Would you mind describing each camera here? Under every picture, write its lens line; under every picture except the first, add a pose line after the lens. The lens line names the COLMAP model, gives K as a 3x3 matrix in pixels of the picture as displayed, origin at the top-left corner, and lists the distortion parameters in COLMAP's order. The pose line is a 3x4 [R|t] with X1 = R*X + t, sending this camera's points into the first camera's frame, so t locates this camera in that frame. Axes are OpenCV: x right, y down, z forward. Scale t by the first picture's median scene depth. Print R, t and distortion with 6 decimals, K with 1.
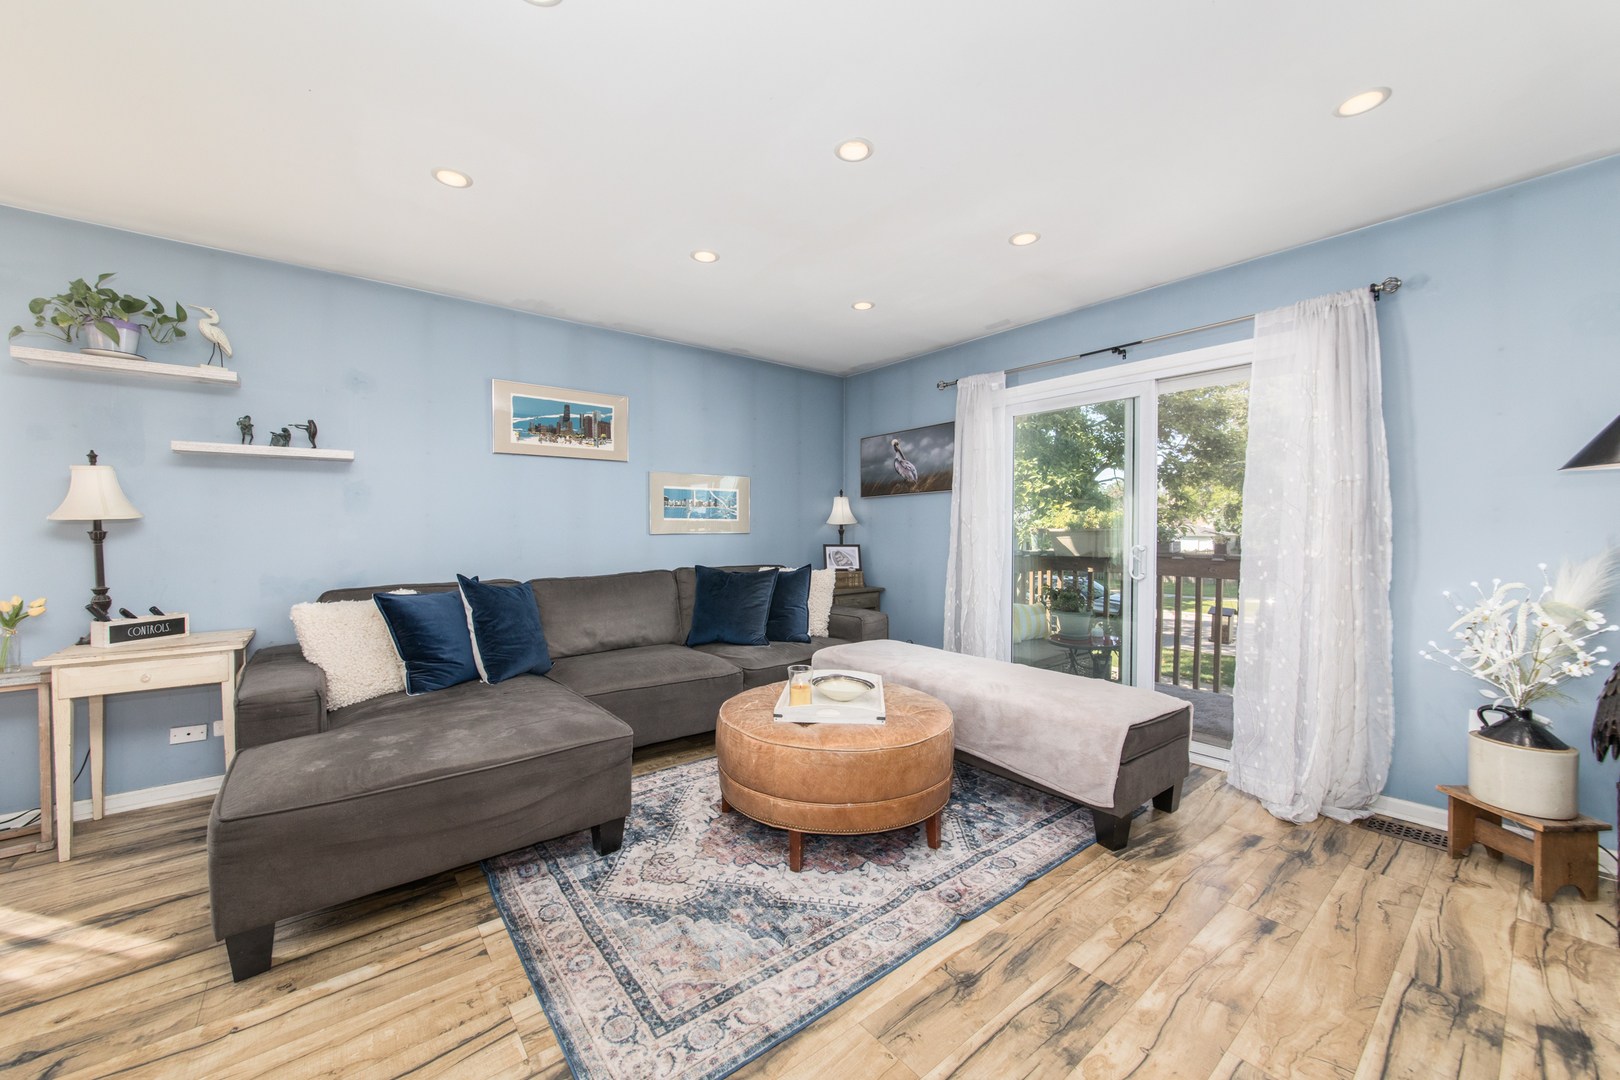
lens RADIAL K [[584.9, 0, 784.5], [0, 584.9, 539.2], [0, 0, 1]] dist [-0.001389, 0.001242]
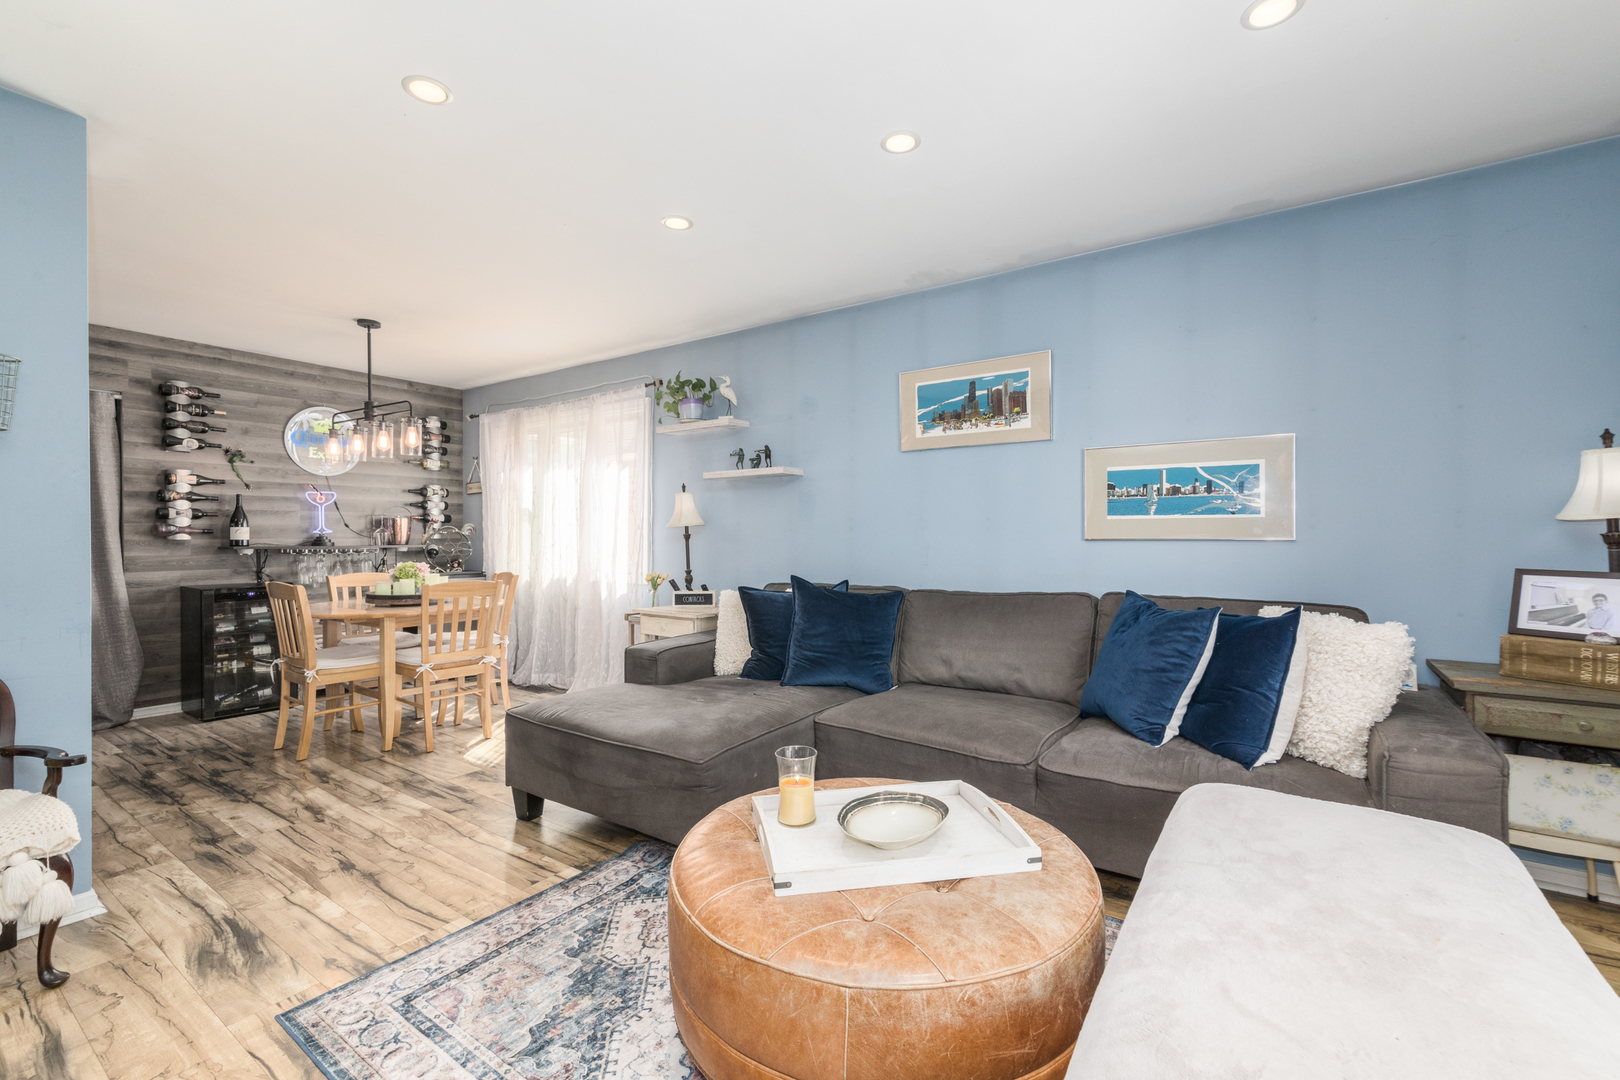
lens RADIAL K [[677.6, 0, 831.7], [0, 677.6, 535.4], [0, 0, 1]] dist [-0.004435, 0.000989]
pose [[0.345853, -0.000012, -0.938289, 0.677244], [-0.018955, 0.999796, -0.006999, -0.004251], [0.938097, 0.020206, 0.345782, 0.731180]]
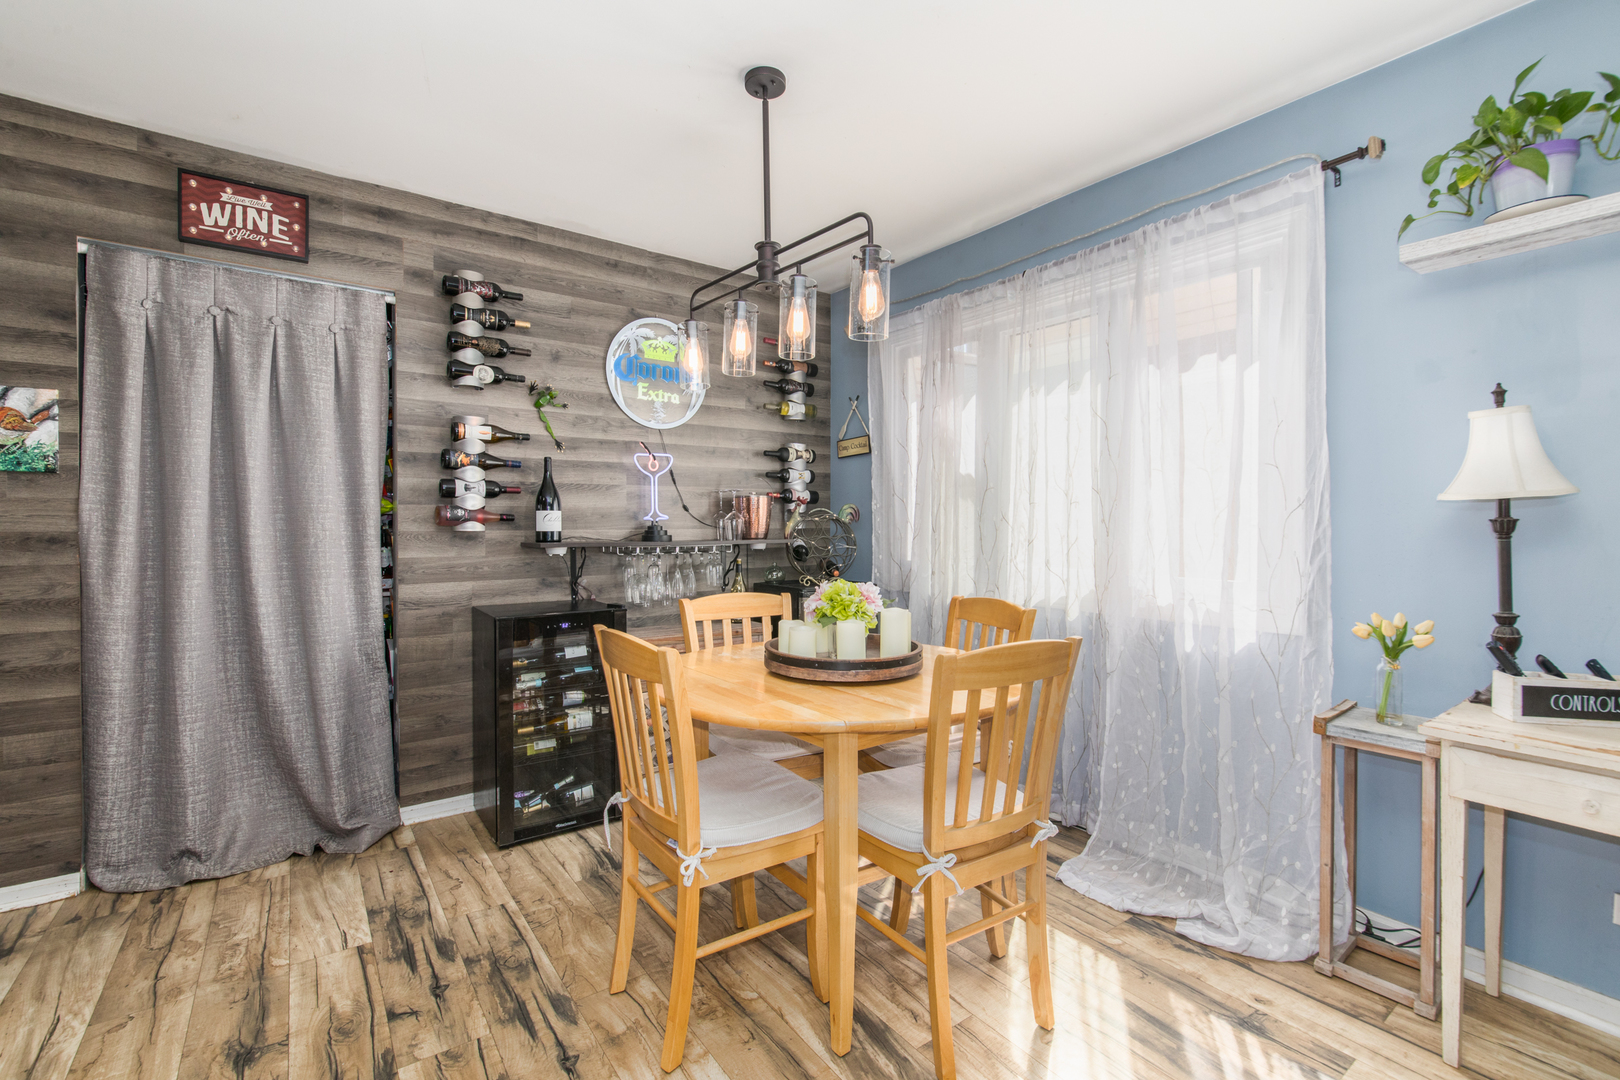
lens RADIAL K [[742.8, 0, 817.7], [0, 742.8, 522.9], [0, 0, 1]] dist [-0.008596, 0.000529]
pose [[-0.016944, -0.001136, -0.999856, -0.409083], [-0.018342, 0.999831, -0.000825, 0.004341], [0.999688, 0.018325, -0.016962, 0.312243]]
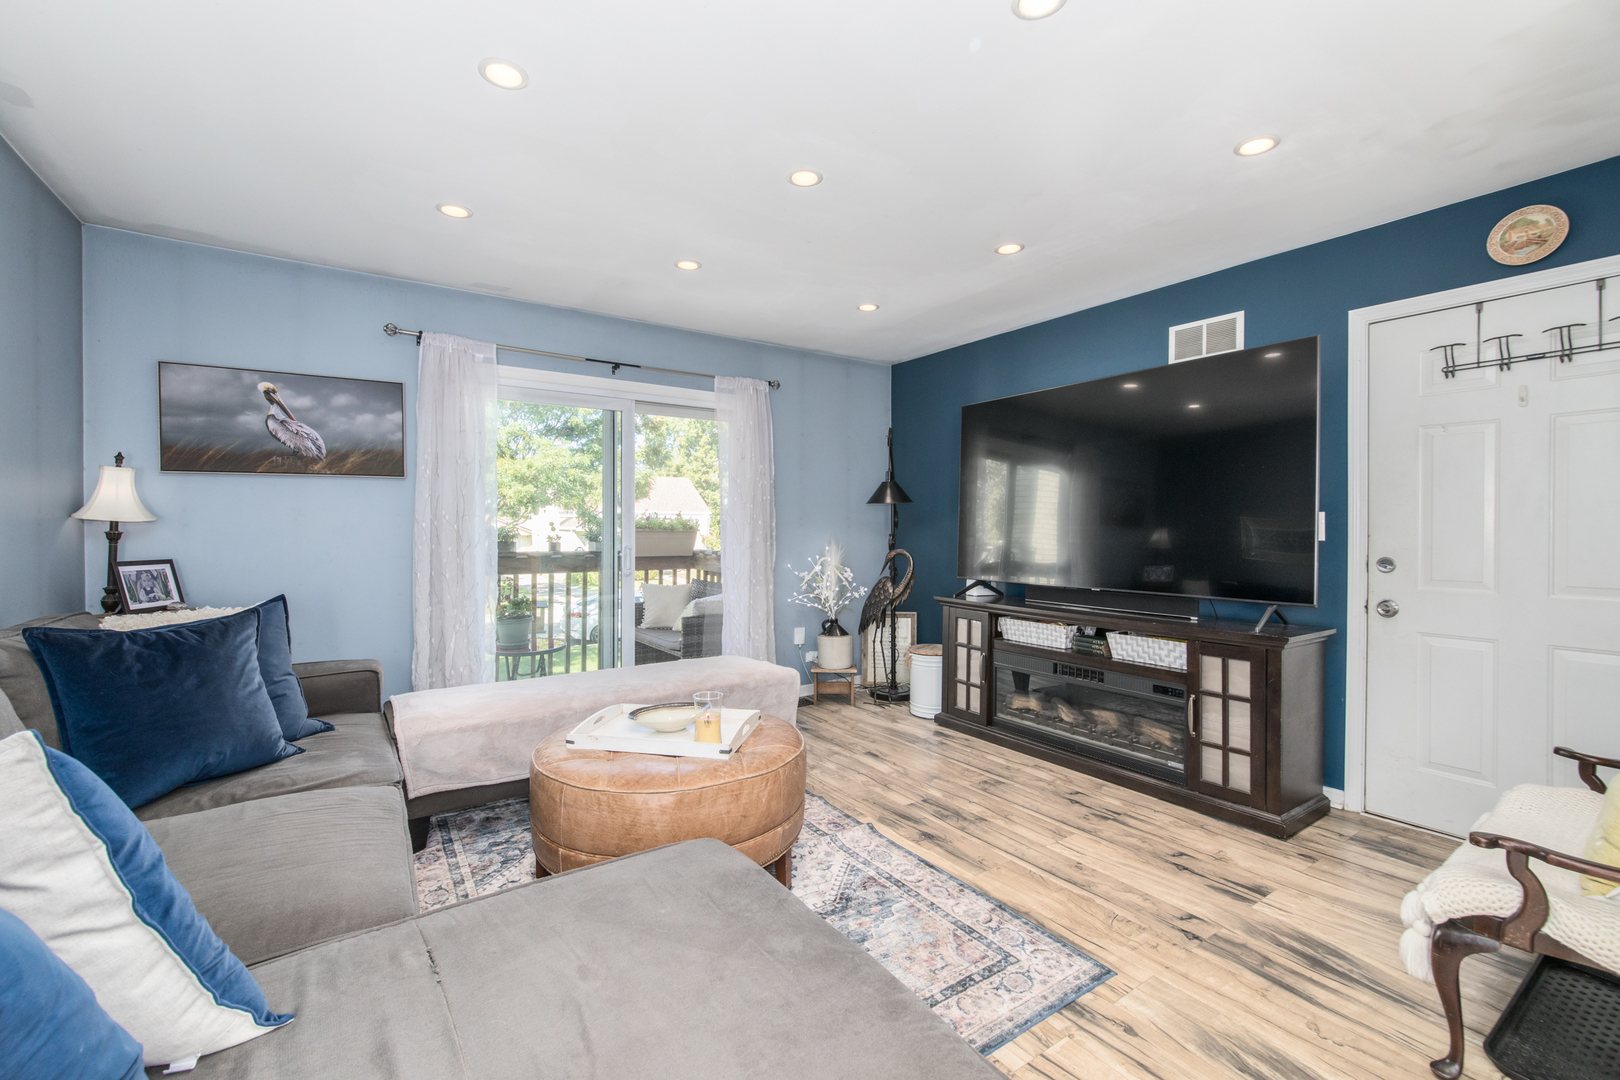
lens RADIAL K [[707.0, 0, 798.0], [0, 707.0, 537.0], [0, 0, 1]] dist [0.001247, 0.000240]
pose [[0.077211, -0.011104, 0.996953, -0.931088], [0.017317, 0.999802, 0.009795, -0.014924], [-0.996864, 0.016508, 0.077388, 0.736312]]
